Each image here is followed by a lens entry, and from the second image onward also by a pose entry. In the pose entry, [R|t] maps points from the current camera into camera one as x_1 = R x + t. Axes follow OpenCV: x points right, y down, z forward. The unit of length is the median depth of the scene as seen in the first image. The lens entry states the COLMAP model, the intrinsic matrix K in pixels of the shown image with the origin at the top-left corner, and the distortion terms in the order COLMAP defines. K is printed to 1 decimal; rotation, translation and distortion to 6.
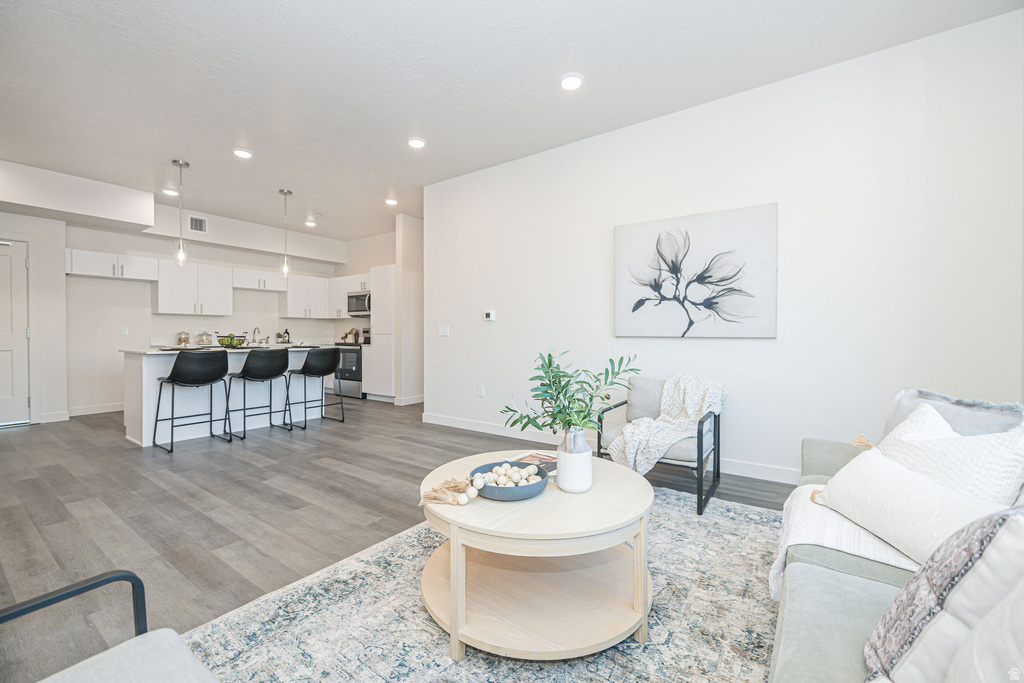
lens RADIAL K [[410.5, 0, 522.7], [0, 410.5, 337.0], [0, 0, 1]] dist [0.001025, -0.003965]
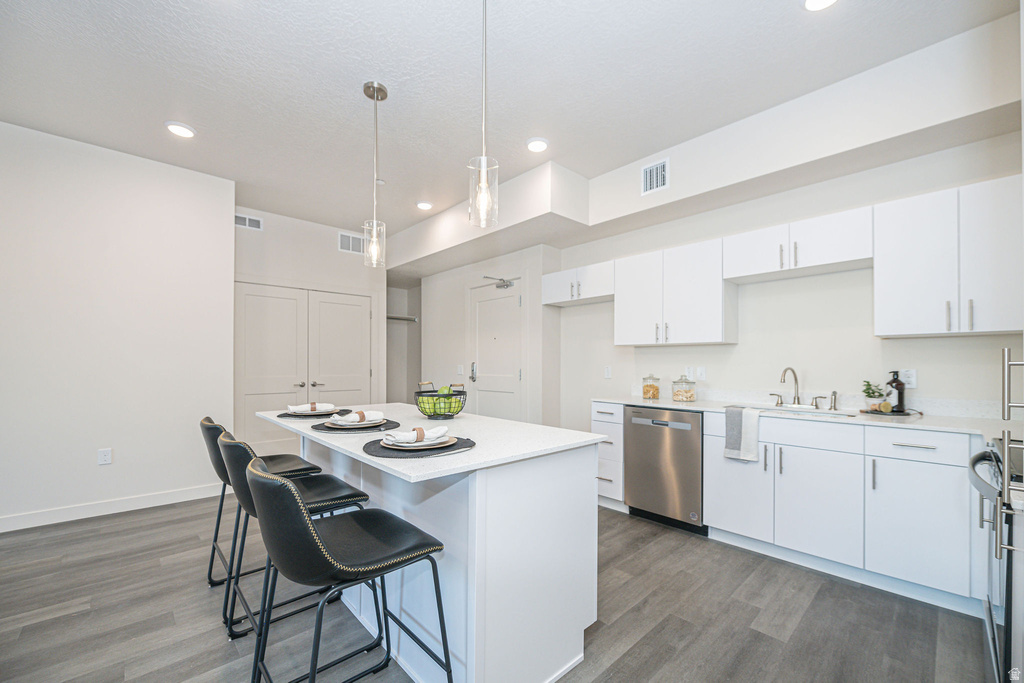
lens RADIAL K [[410.5, 0, 523.4], [0, 410.5, 361.7], [0, 0, 1]] dist [0.001025, -0.003965]
pose [[-0.214540, -0.007220, -0.976689, -0.333498], [-0.009938, 0.999937, -0.005209, -0.040685], [0.976665, 0.008589, -0.214598, 1.398925]]
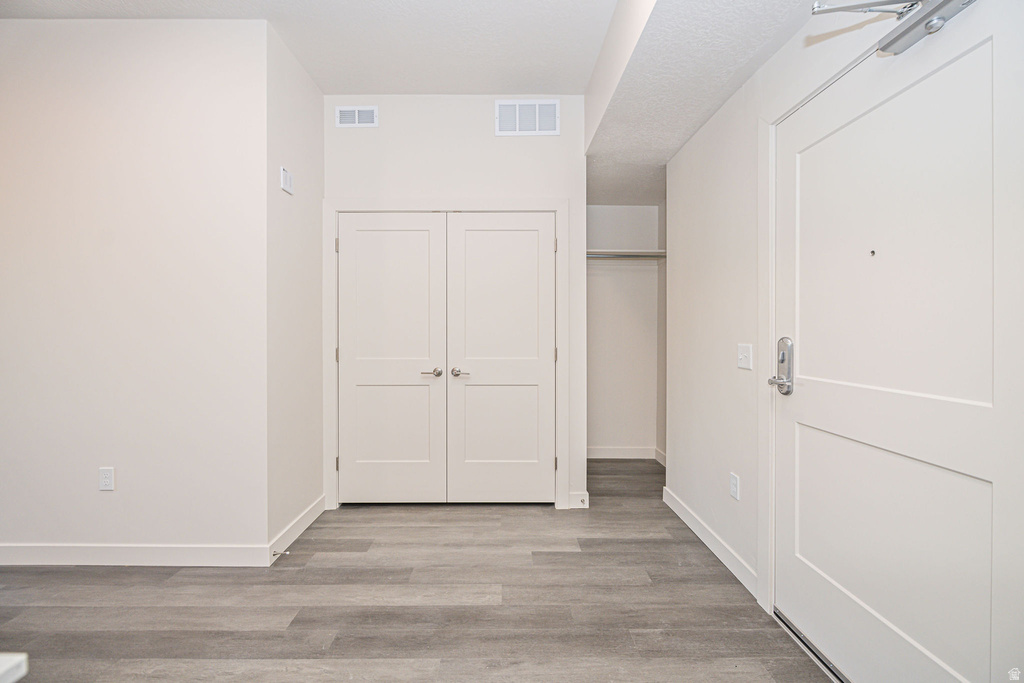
lens RADIAL K [[410.5, 0, 496.9], [0, 410.5, 338.4], [0, 0, 1]] dist [0.001025, -0.003965]
pose [[-0.826639, 0.010716, -0.562631, -1.046807], [-0.003460, 0.999703, 0.024123, -0.050988], [0.562722, 0.021888, -0.826356, 1.161275]]
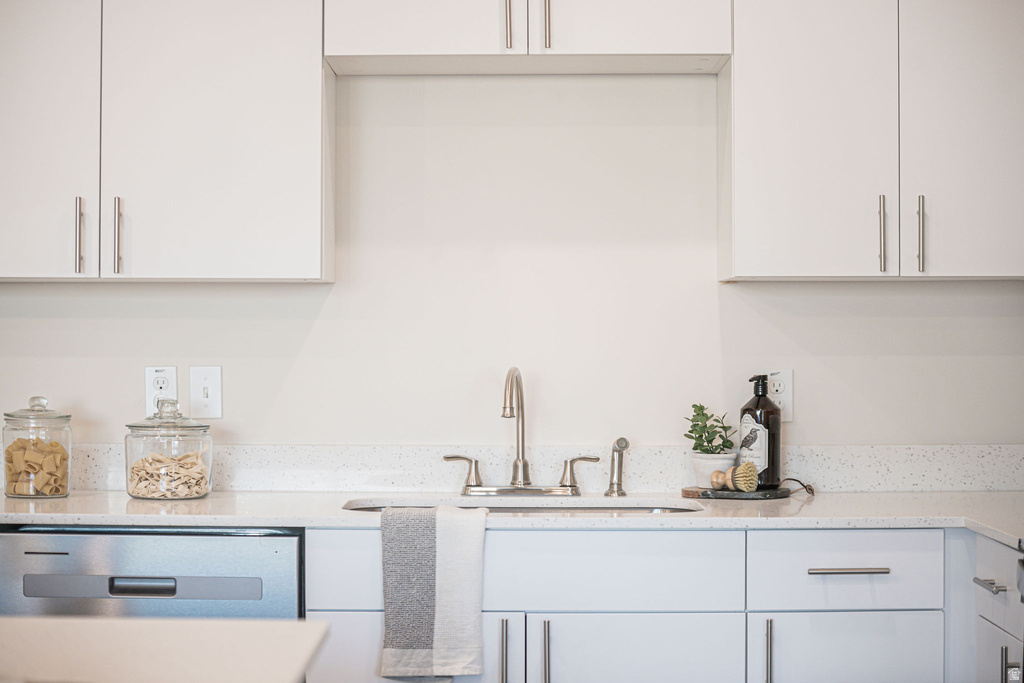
lens RADIAL K [[2043.9, 0, 510.6], [0, 2043.9, 339.8], [0, 0, 1]] dist [-0.185940, 0.000000]
pose [[0.558569, 0.002227, -0.829455, -0.223175], [-0.005530, 0.999984, -0.001039, -0.052401], [0.829440, 0.005167, 0.558572, 1.096824]]
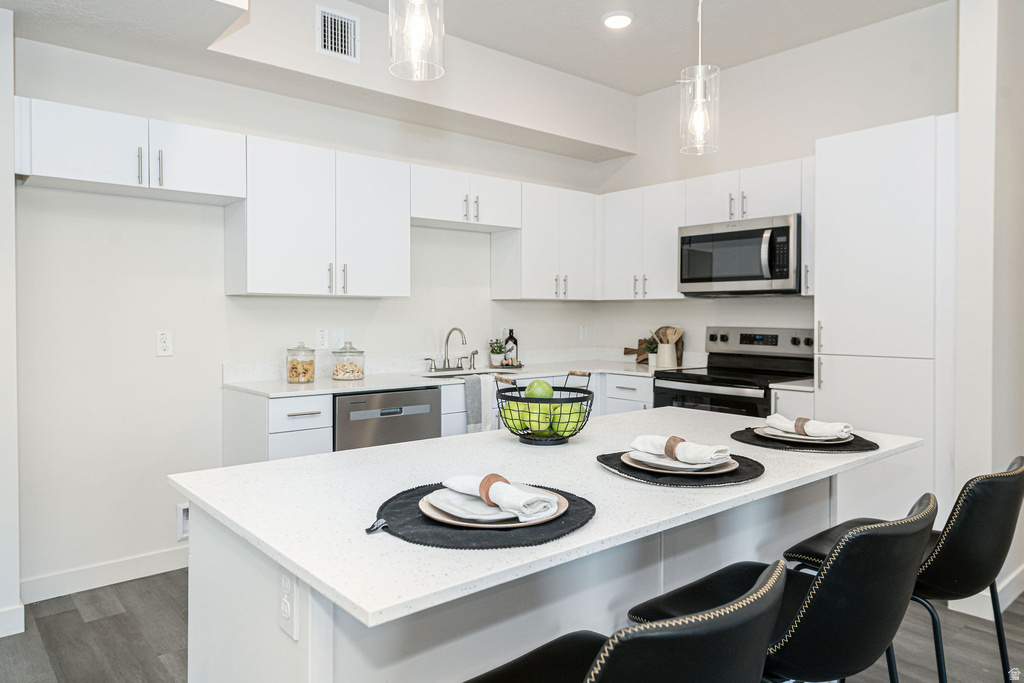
lens RADIAL K [[688.4, 0, 520.5], [0, 688.4, 317.8], [0, 0, 1]] dist [0.019869, -0.012393]
pose [[0.965808, 0.002857, -0.259244, -0.724174], [-0.002750, 0.999996, 0.000777, -0.055187], [0.259245, -0.000038, 0.965812, 0.701070]]
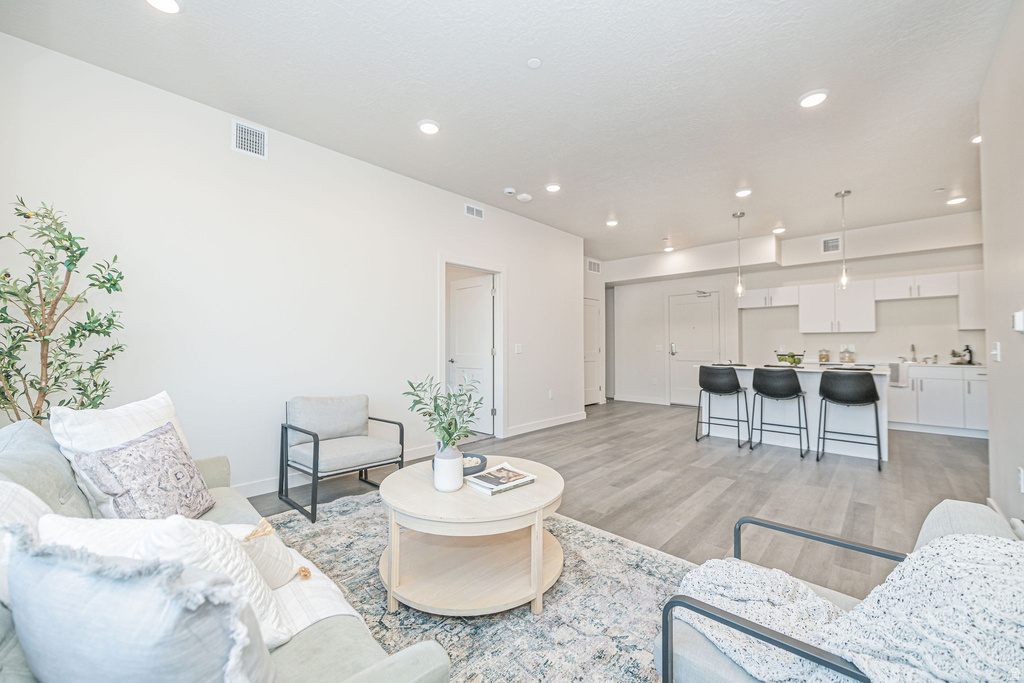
lens RADIAL K [[410.5, 0, 512.7], [0, 410.5, 335.8], [0, 0, 1]] dist [0.001025, -0.003965]
pose [[-0.153962, -0.026836, -0.987712, 0.515639], [-0.004988, 0.999639, -0.026383, -0.022869], [0.988064, 0.000865, -0.154041, 0.537374]]
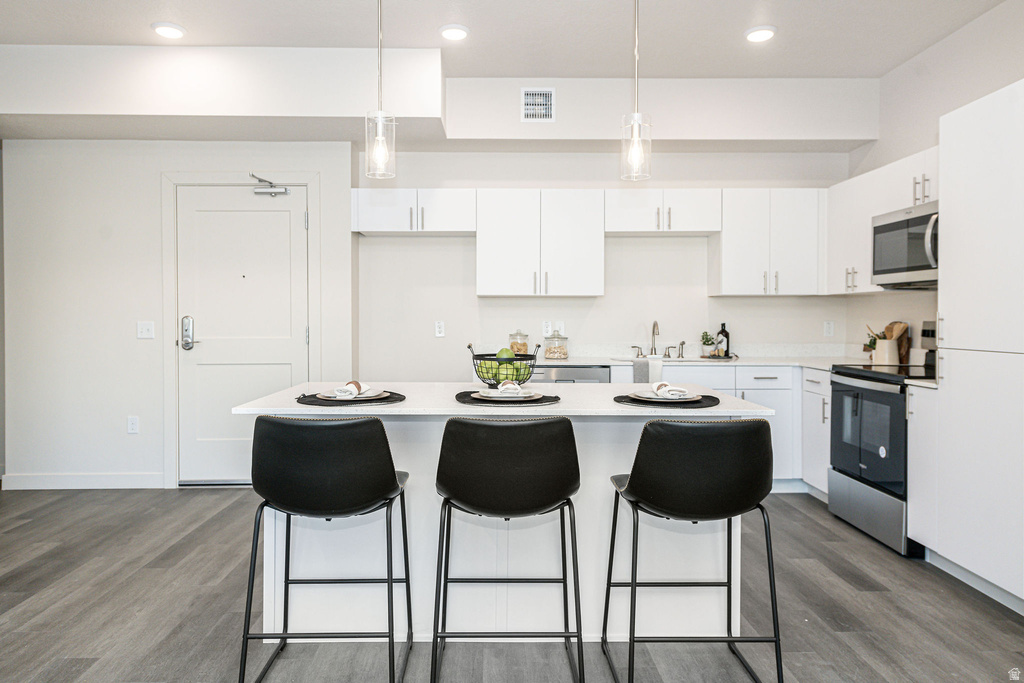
lens RADIAL K [[688.4, 0, 497.6], [0, 688.4, 325.8], [0, 0, 1]] dist [0.019869, -0.012393]
pose [[0.566426, 0.011751, -0.824029, -0.232425], [-0.004500, 0.999928, 0.011166, -0.042933], [0.824100, -0.002617, 0.566438, 0.750576]]
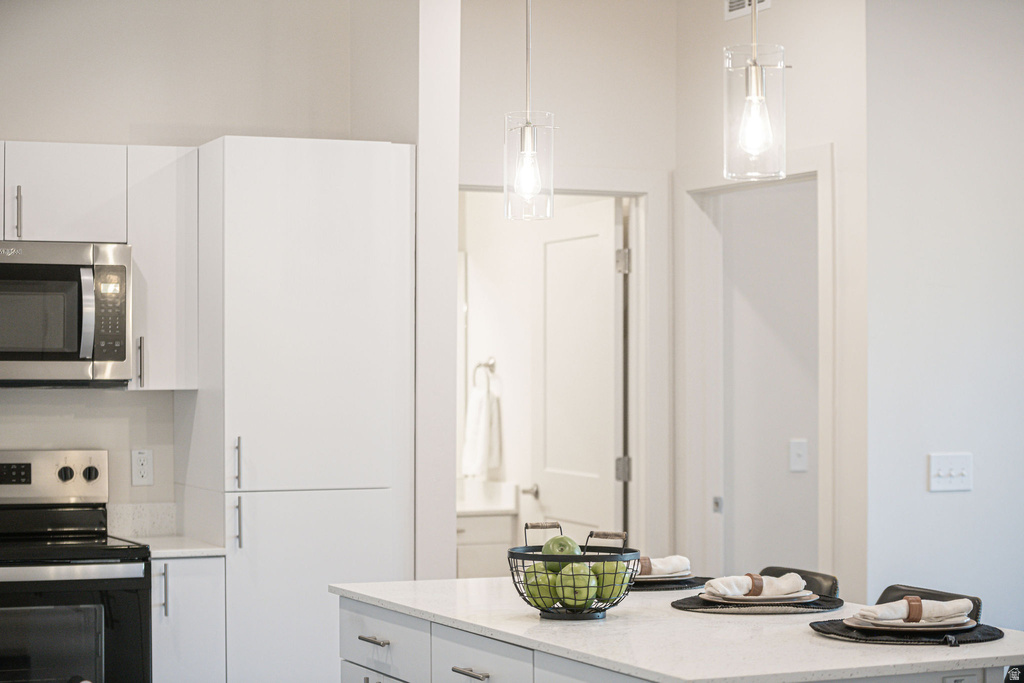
lens RADIAL K [[2043.9, 0, 509.4], [0, 2043.9, 332.5], [0, 0, 1]] dist [-0.185940, 0.000000]
pose [[0.537234, 0.016733, 0.843267, -1.749009], [0.007235, 0.999675, -0.024446, -0.090320], [-0.843402, 0.019234, 0.536939, 0.626940]]
